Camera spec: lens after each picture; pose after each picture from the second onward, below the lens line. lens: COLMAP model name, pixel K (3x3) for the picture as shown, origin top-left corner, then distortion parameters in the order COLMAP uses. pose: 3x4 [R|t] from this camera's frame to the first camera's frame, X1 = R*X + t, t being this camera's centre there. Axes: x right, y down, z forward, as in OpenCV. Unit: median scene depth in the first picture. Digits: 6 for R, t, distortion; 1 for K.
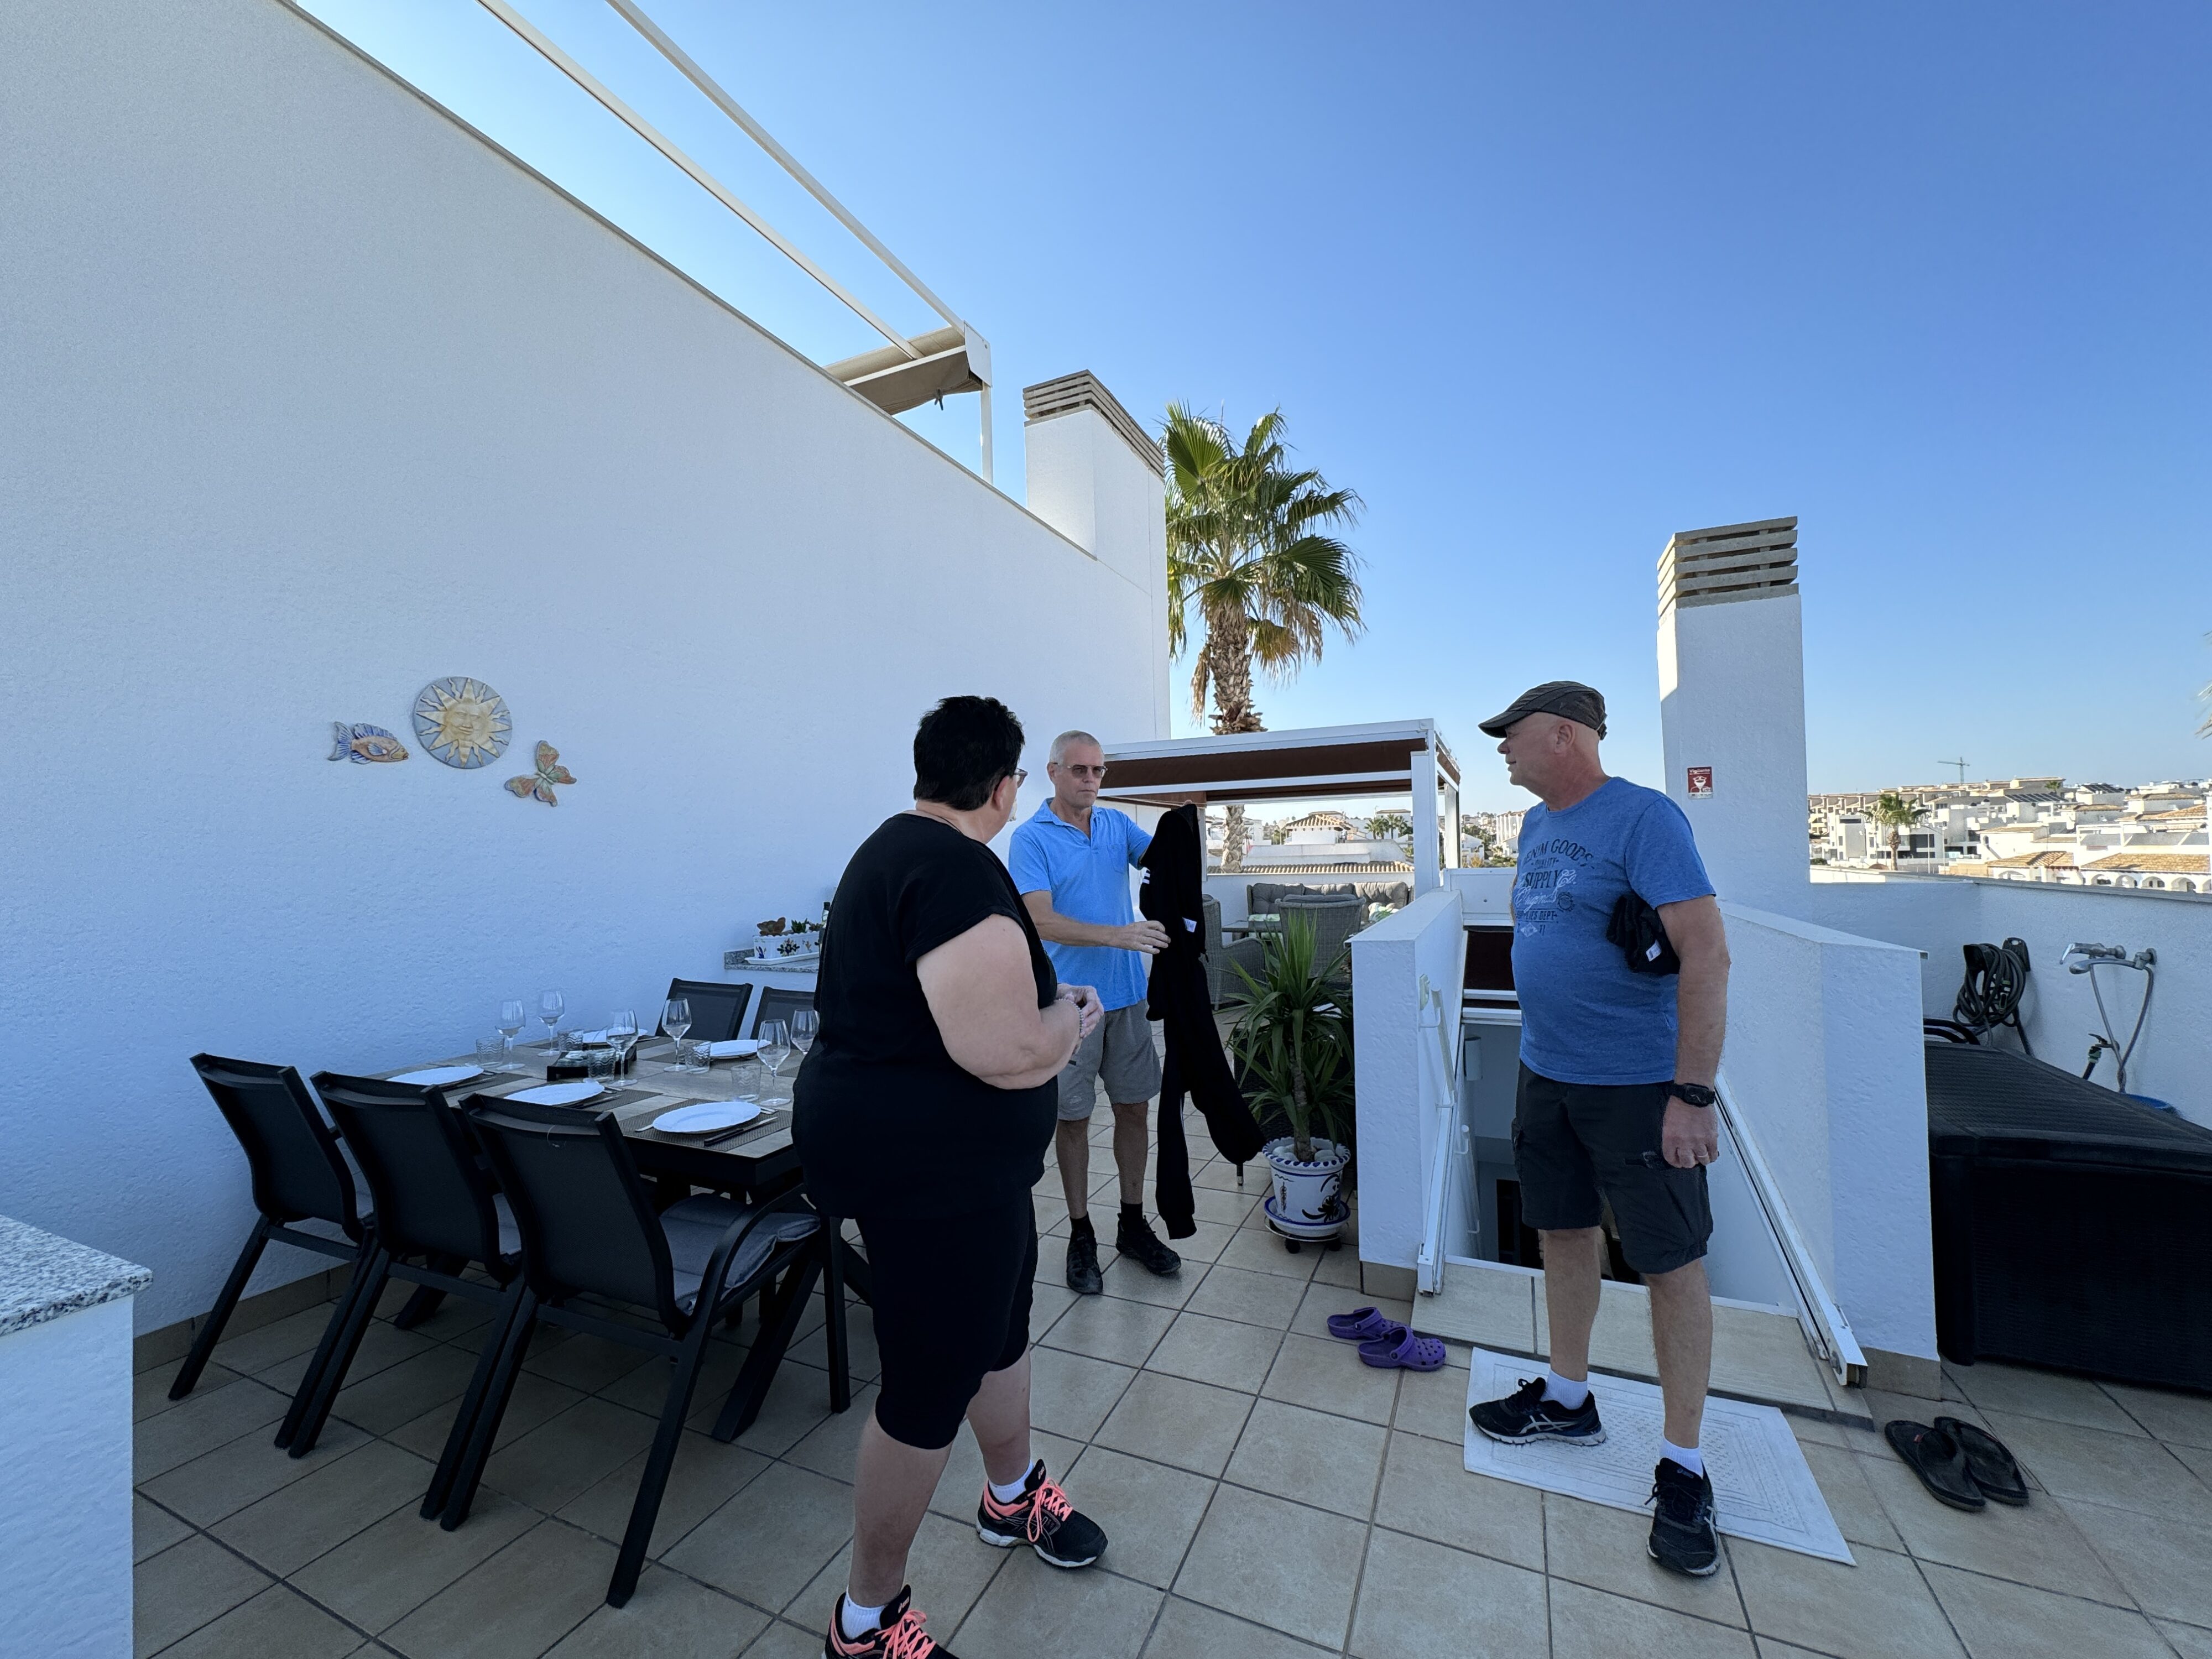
lens RADIAL K [[880.1, 0, 1107.2], [0, 880.1, 834.1], [0, 0, 1]] dist [-0.004120, 0.000883]
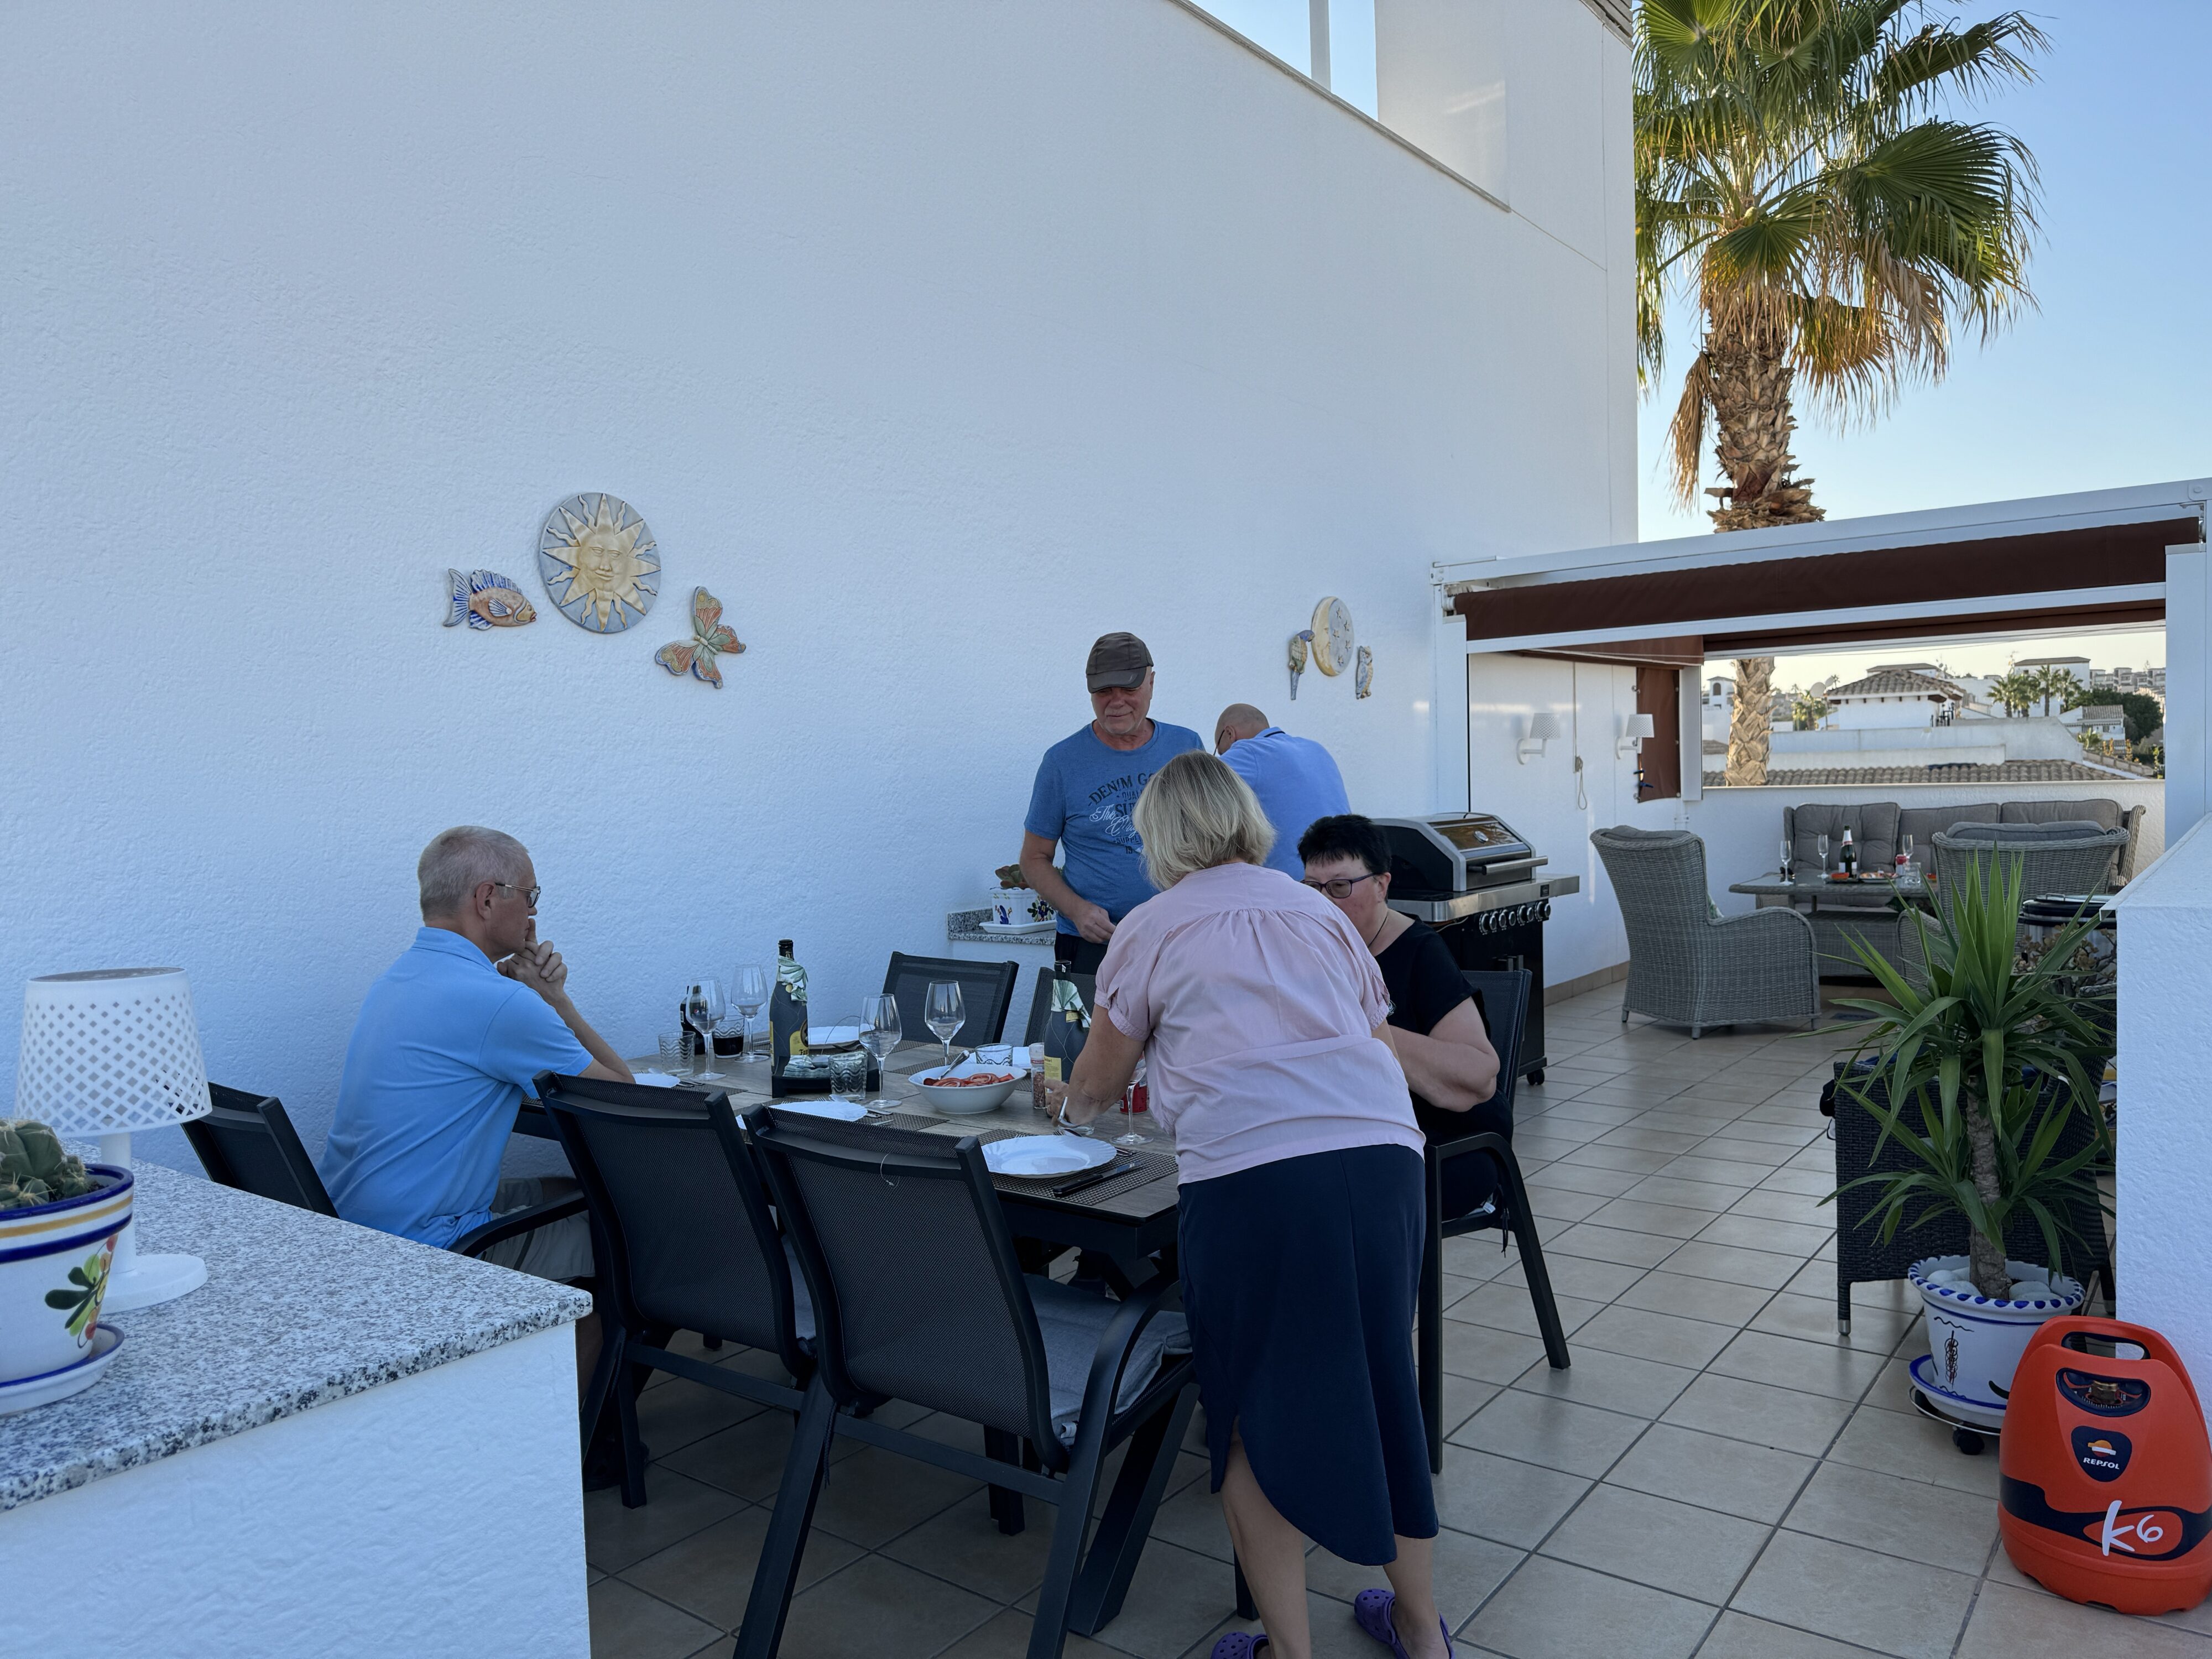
lens RADIAL K [[1554.1, 0, 1103.2], [0, 1554.1, 839.2], [0, 0, 1]] dist [0.037487, -0.034507]
pose [[0.974431, 0.002945, -0.224667, -0.095128], [0.014436, 0.997028, 0.075681, -0.003152], [0.224222, -0.076989, 0.971492, -0.069580]]
